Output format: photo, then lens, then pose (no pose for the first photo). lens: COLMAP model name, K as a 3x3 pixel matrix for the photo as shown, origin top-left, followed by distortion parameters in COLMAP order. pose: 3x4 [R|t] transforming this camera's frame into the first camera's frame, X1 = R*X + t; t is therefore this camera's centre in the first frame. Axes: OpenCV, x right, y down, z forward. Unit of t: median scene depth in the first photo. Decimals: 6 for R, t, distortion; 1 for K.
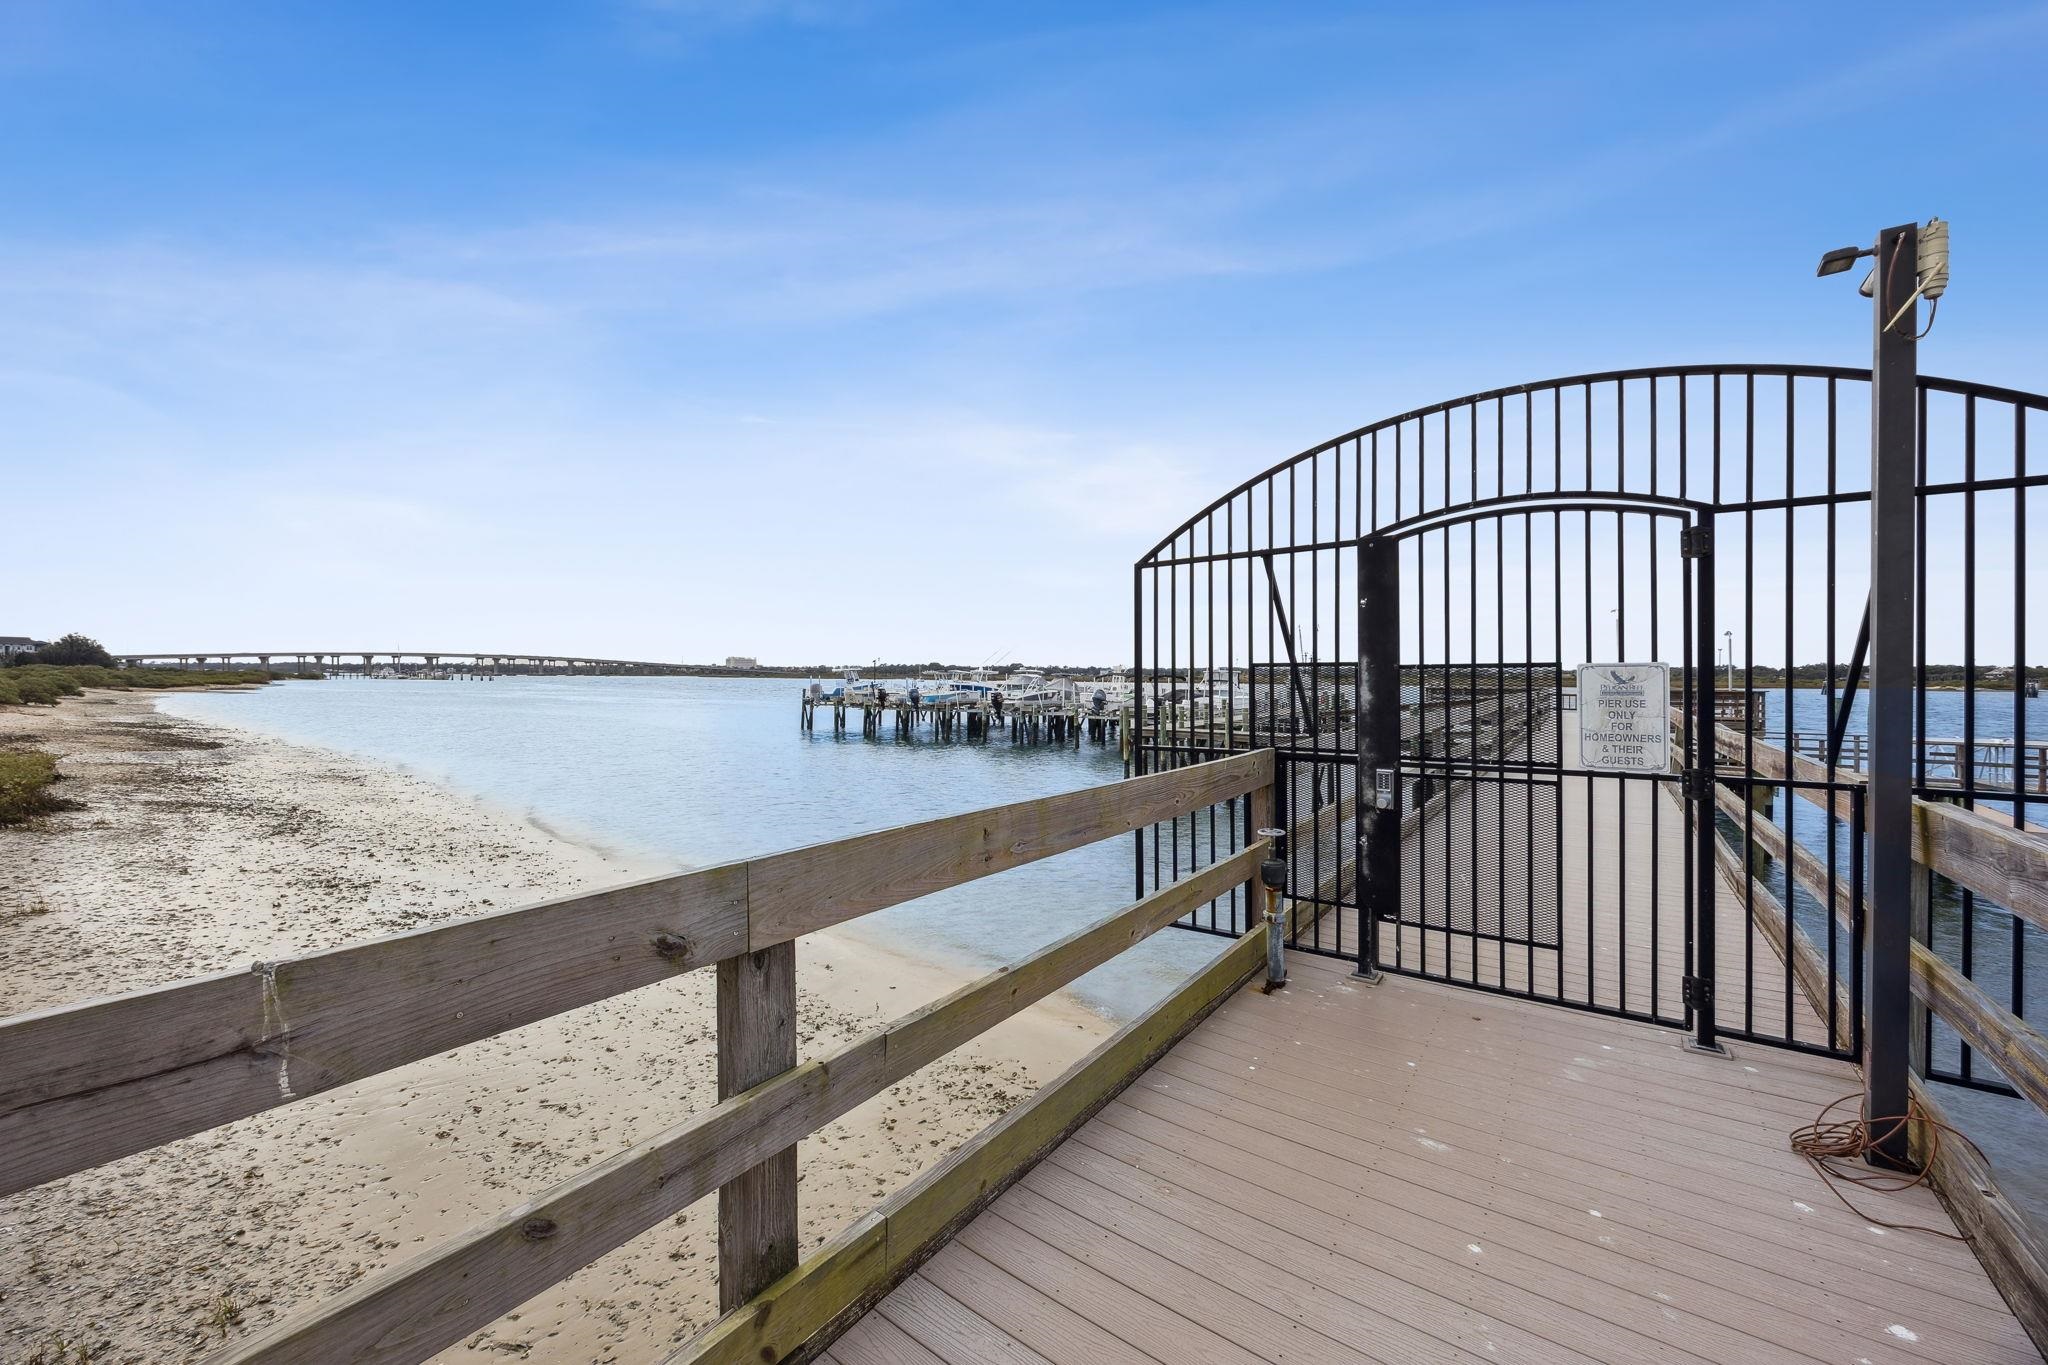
lens RADIAL K [[775.1, 0, 1024.4], [0, 775.1, 673.6], [0, 0, 1]] dist [0.000205, 0.000001]
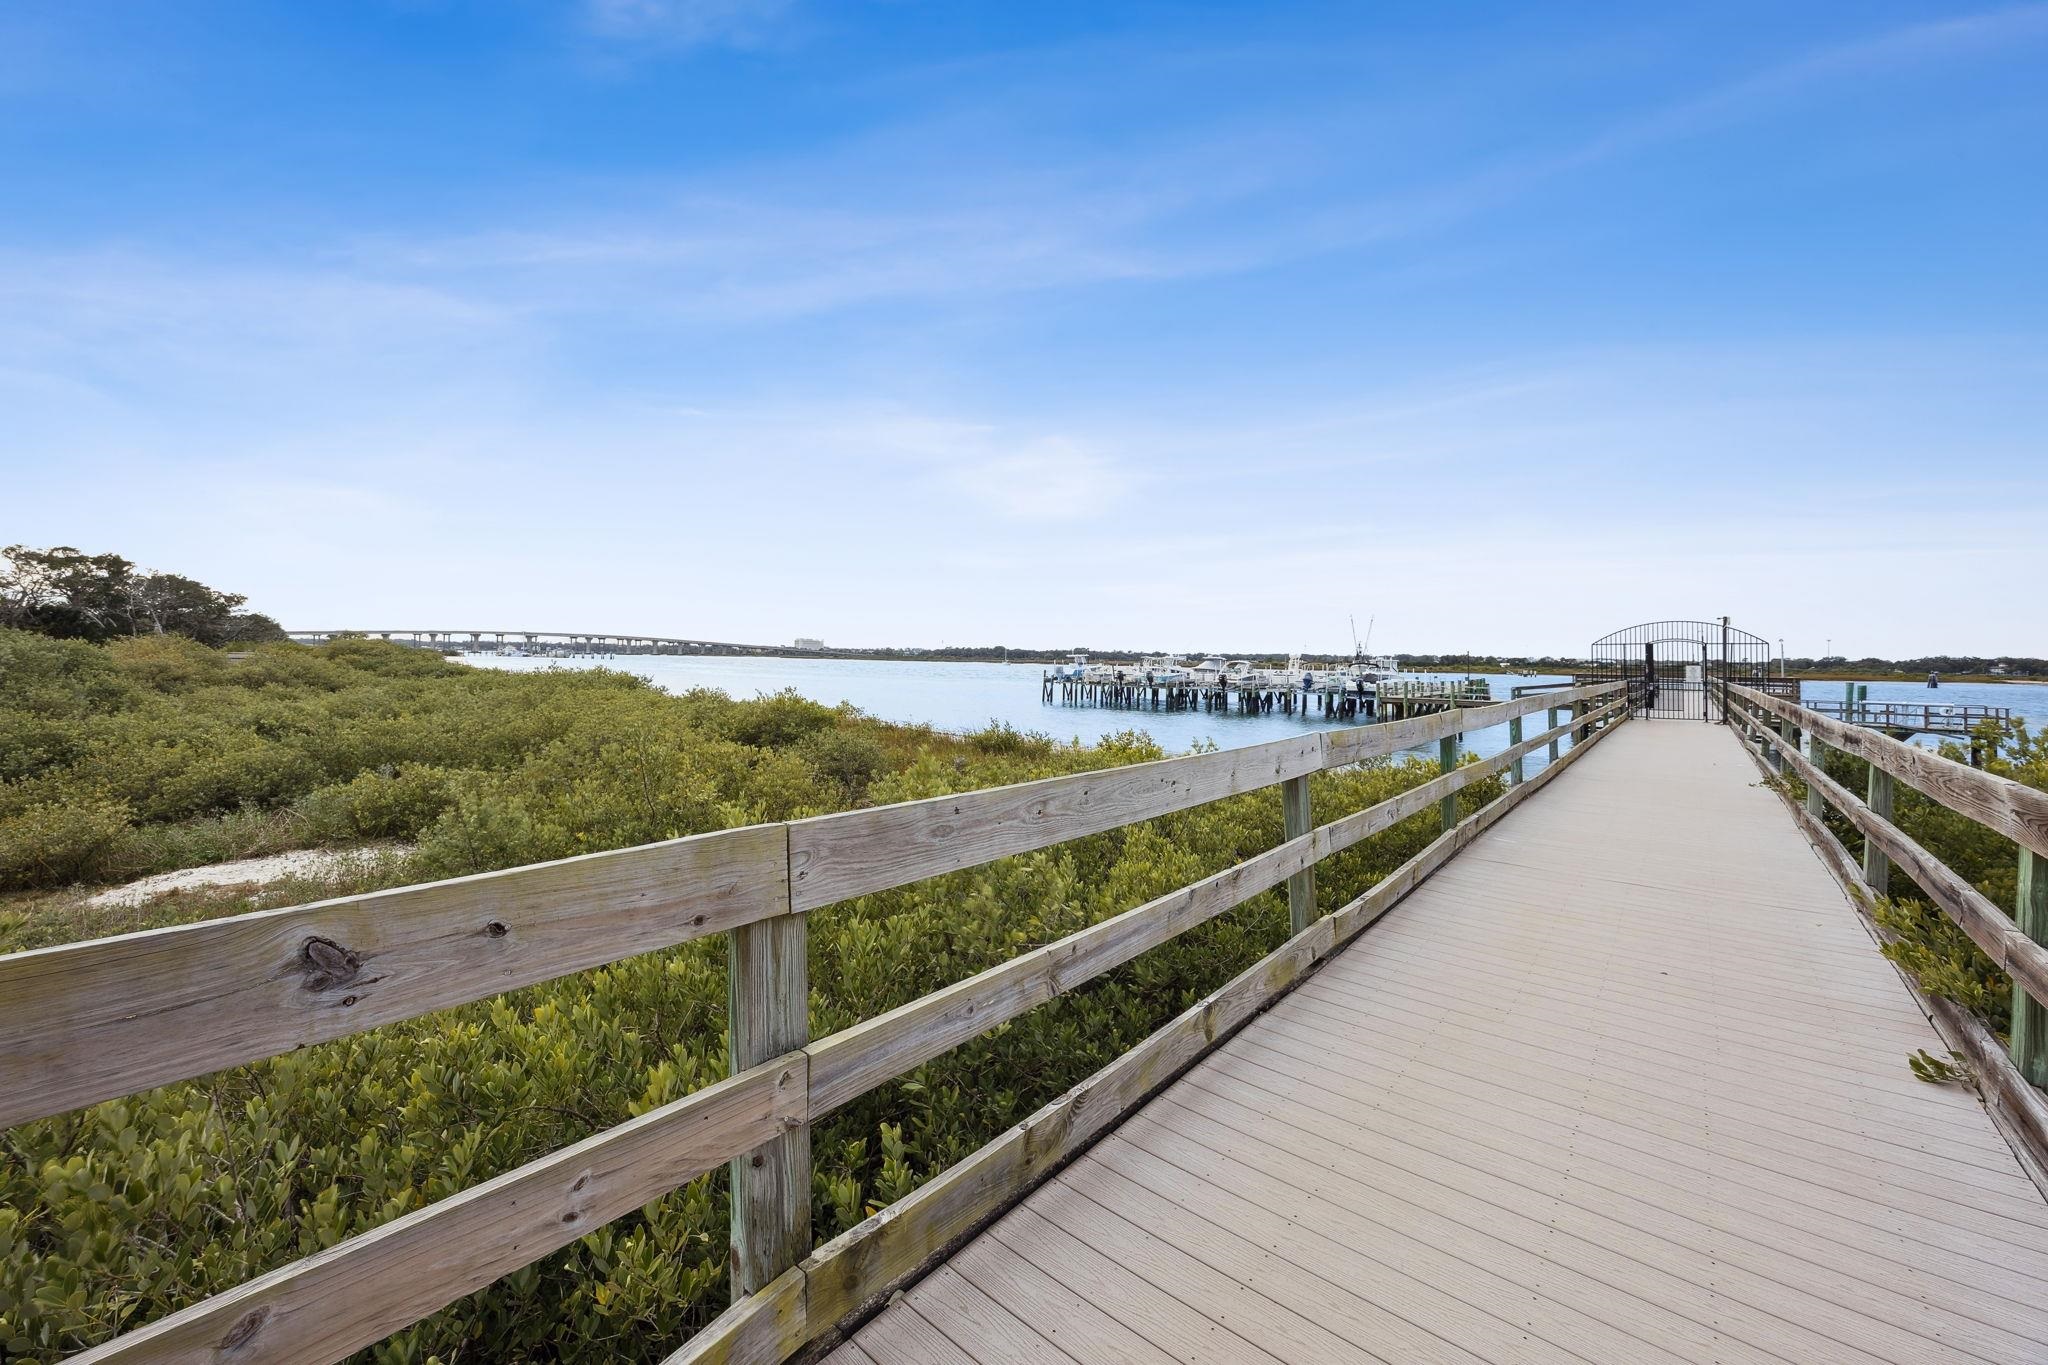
lens RADIAL K [[775.1, 0, 1024.4], [0, 775.1, 673.6], [0, 0, 1]] dist [0.000205, 0.000001]
pose [[0.996989, 0.013948, -0.076279, -0.112779], [-0.012406, 0.999710, 0.020653, -0.000171], [0.076545, -0.019644, 0.996873, -0.153499]]
